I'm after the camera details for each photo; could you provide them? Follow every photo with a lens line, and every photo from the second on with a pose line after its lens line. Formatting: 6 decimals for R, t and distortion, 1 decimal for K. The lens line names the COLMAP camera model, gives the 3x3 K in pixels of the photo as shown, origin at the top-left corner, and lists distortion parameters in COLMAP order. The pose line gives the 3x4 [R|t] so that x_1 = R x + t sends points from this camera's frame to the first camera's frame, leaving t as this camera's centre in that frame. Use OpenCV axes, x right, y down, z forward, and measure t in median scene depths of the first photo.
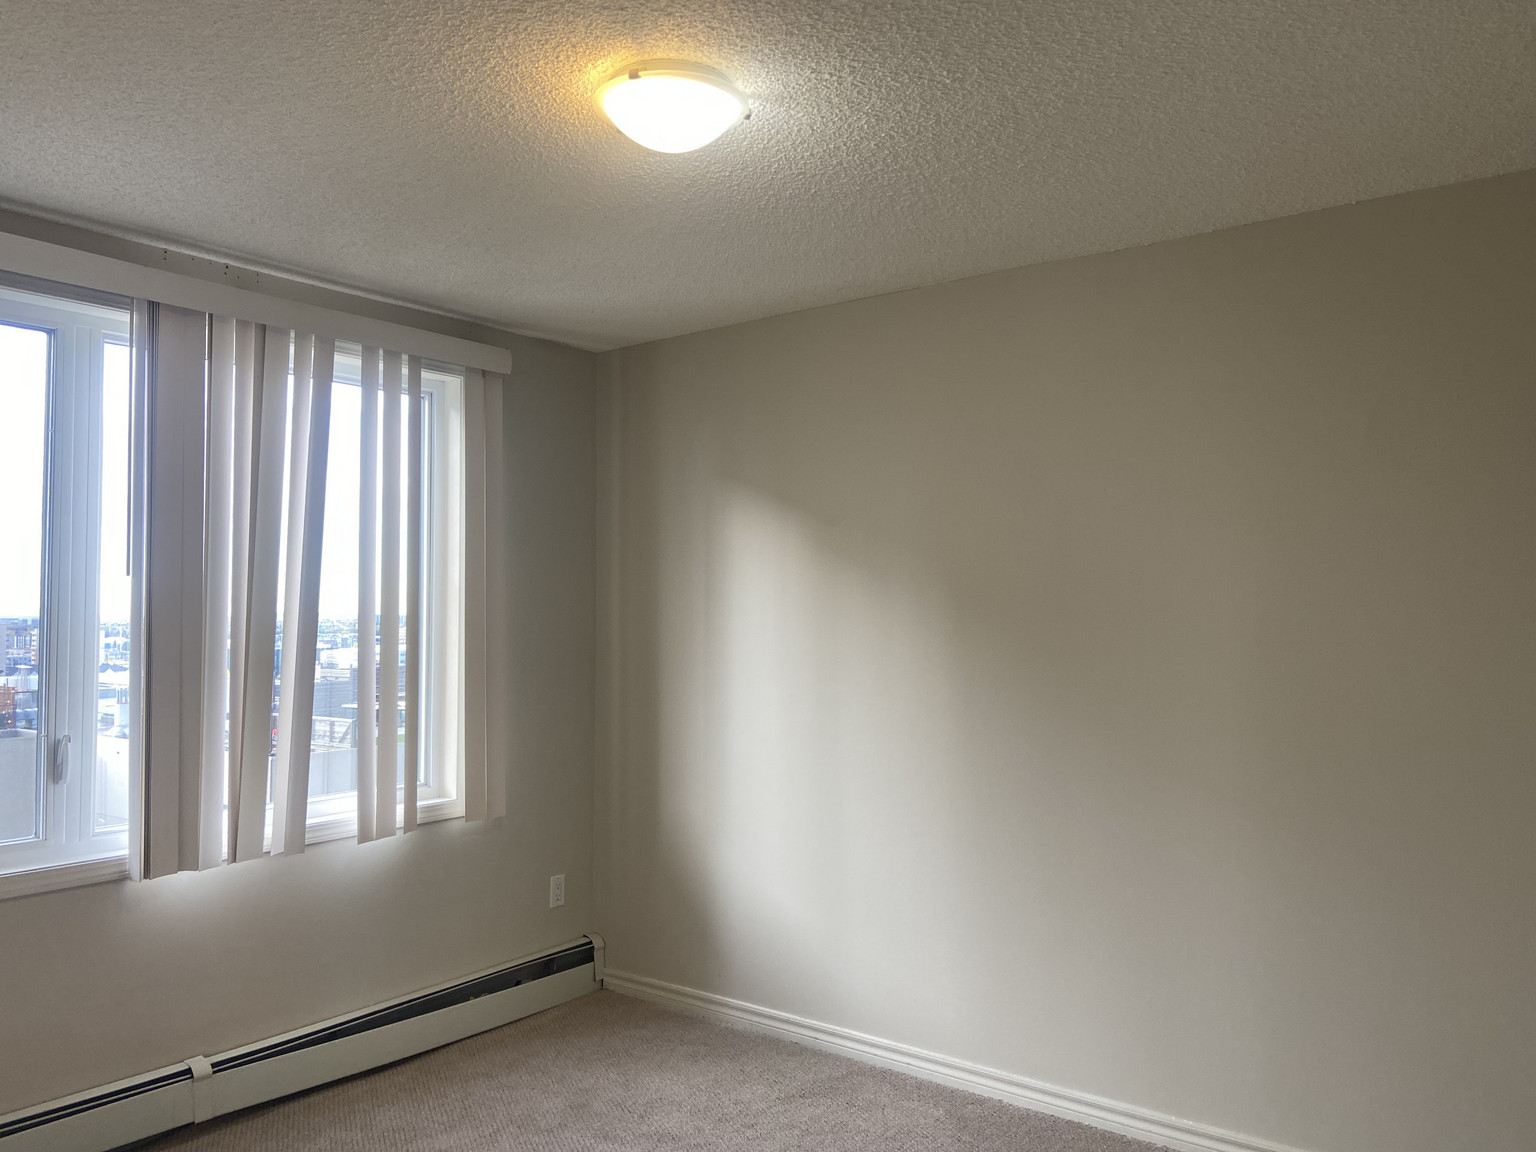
lens RADIAL K [[1159.9, 0, 768.9], [0, 1159.9, 576.2], [0, 0, 1]] dist [0.122166, -0.108876]
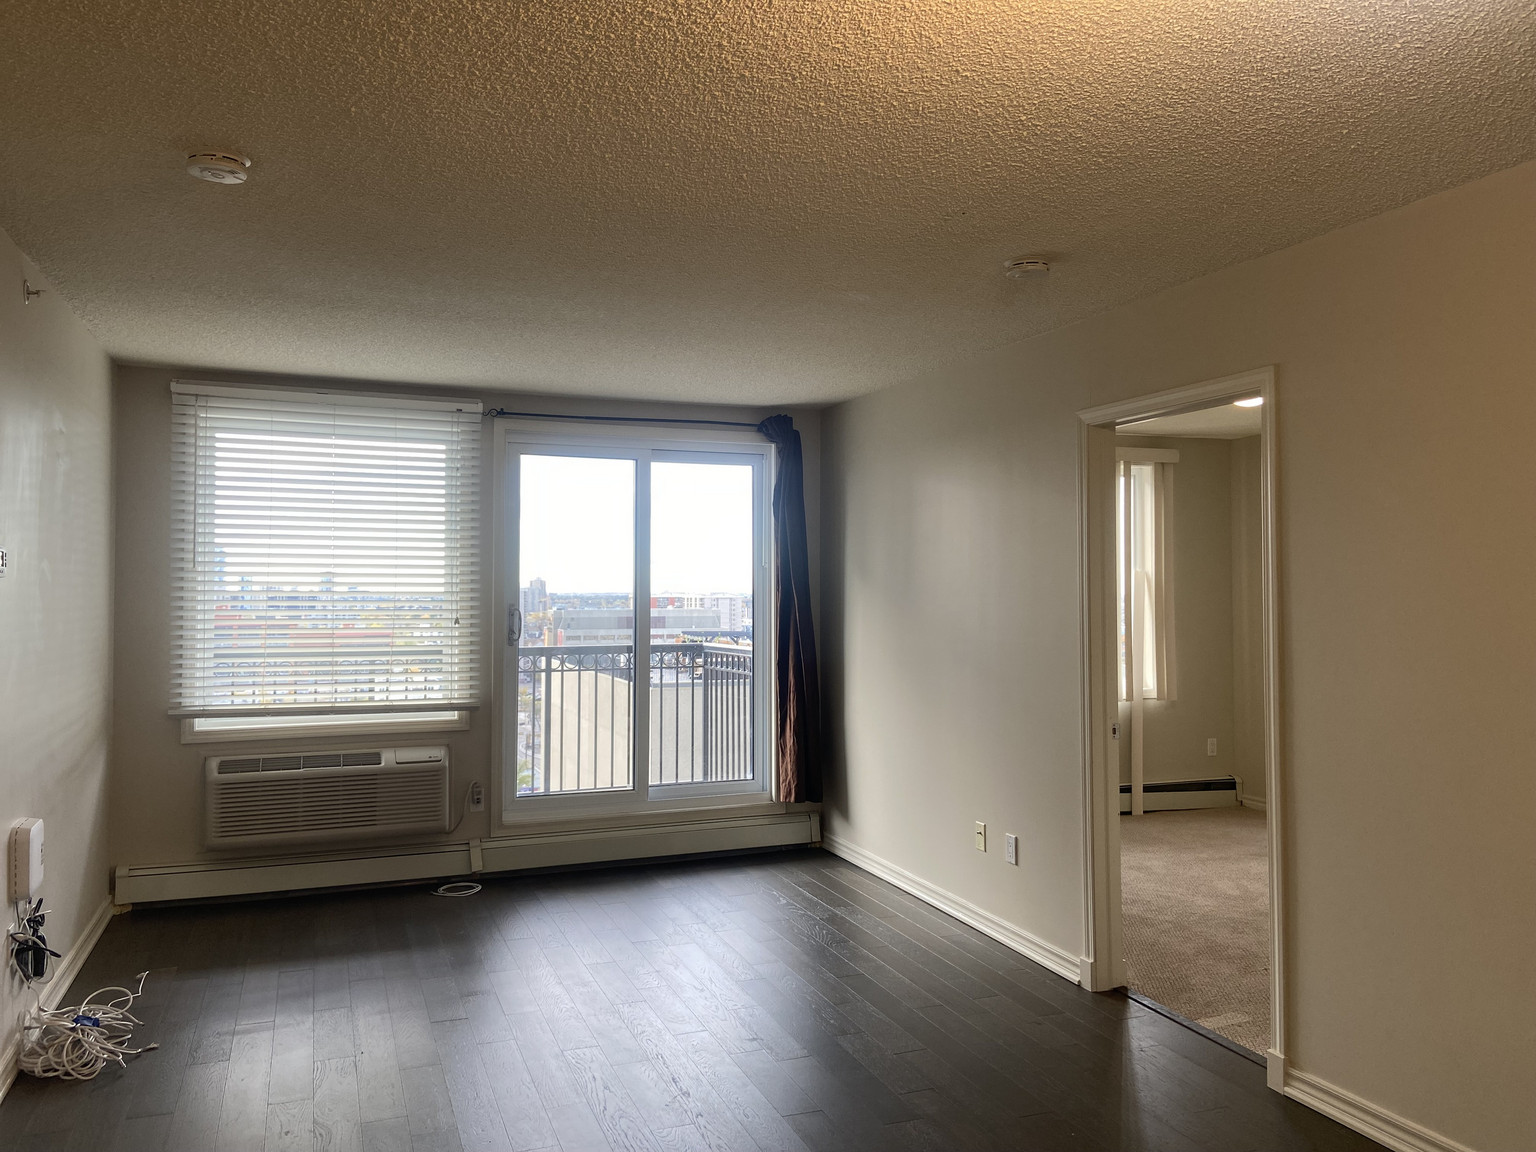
lens RADIAL K [[1159.9, 0, 770.9], [0, 1159.9, 573.4], [0, 0, 1]] dist [0.122166, -0.108876]
pose [[0.841171, -0.007917, -0.540711, 0.253019], [0.014480, 0.999864, 0.007885, -0.017400], [0.540575, -0.014462, 0.841171, -0.961176]]
